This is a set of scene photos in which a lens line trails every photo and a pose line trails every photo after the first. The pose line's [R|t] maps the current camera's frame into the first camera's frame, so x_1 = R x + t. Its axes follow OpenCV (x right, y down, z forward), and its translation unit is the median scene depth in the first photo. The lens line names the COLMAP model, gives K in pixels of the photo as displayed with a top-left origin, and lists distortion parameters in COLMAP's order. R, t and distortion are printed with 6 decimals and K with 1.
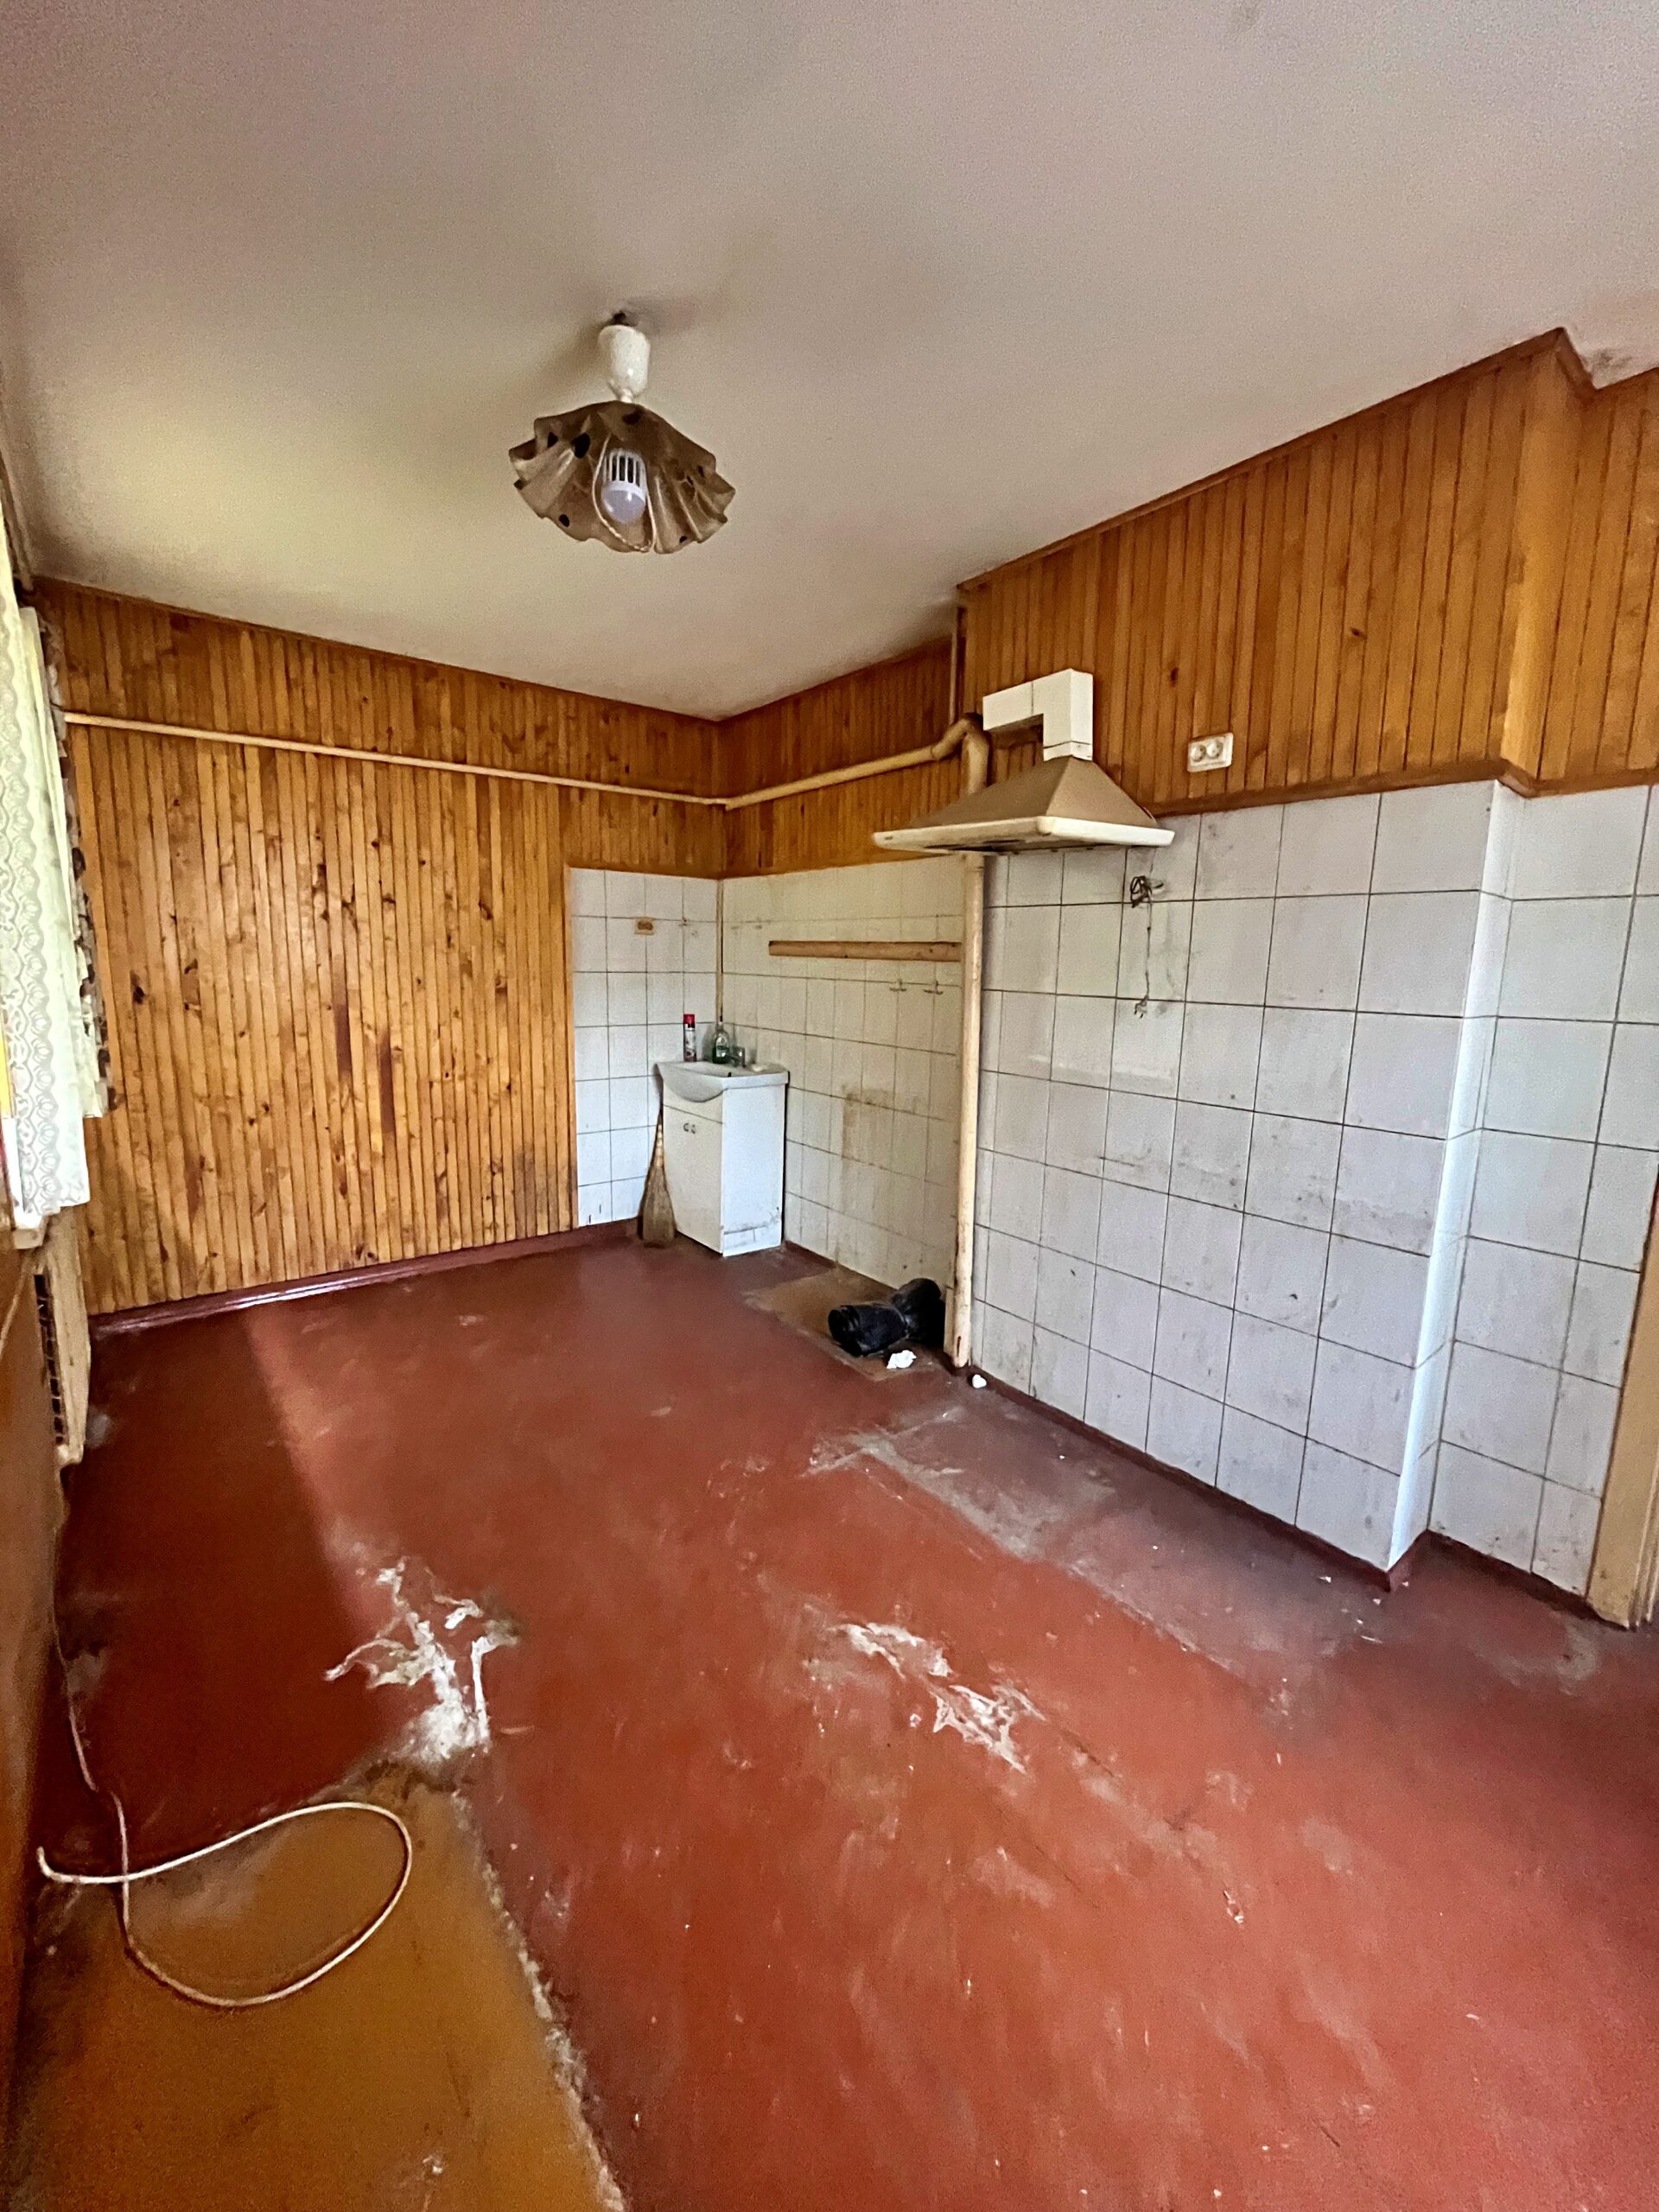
lens RADIAL K [[891.5, 0, 829.9], [0, 891.5, 1100.0], [0, 0, 1]] dist [-0.003737, 0.001136]
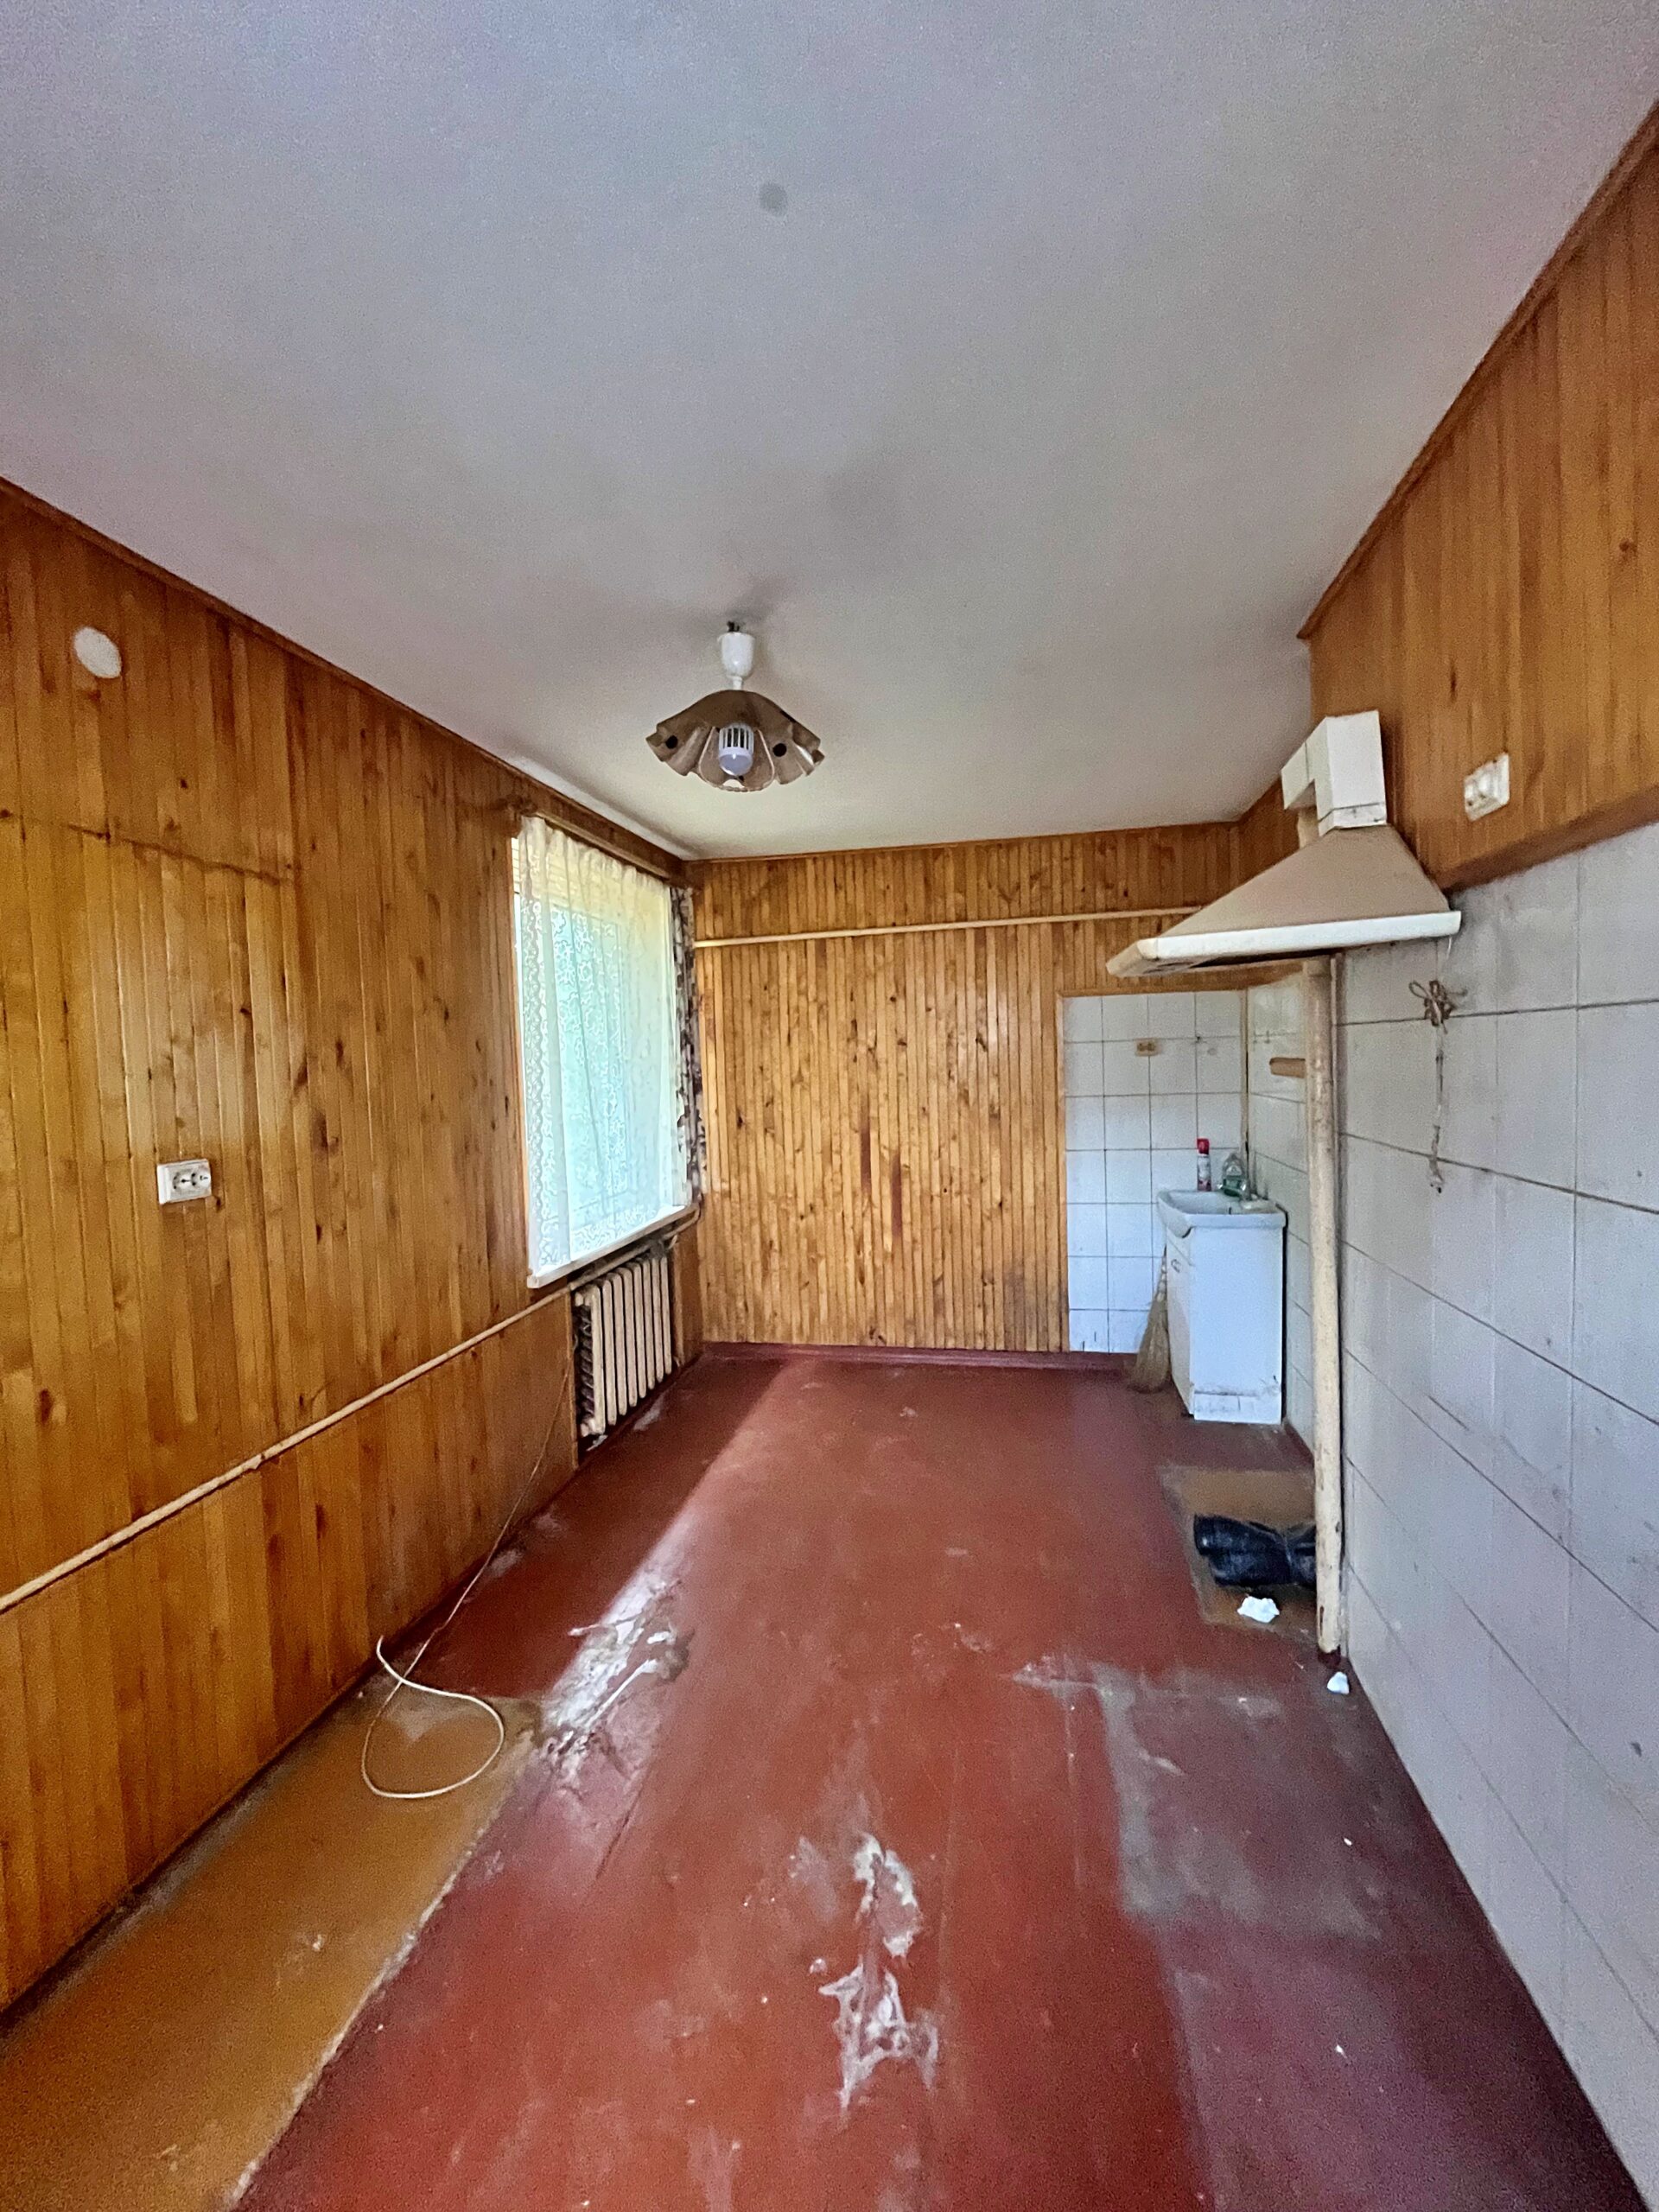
lens RADIAL K [[891.5, 0, 827.1], [0, 891.5, 1101.1], [0, 0, 1]] dist [-0.003737, 0.001136]
pose [[0.647281, -0.006312, -0.762225, 0.378895], [-0.075240, 0.994553, -0.072130, -0.053487], [0.758529, 0.104039, 0.643281, 0.159370]]
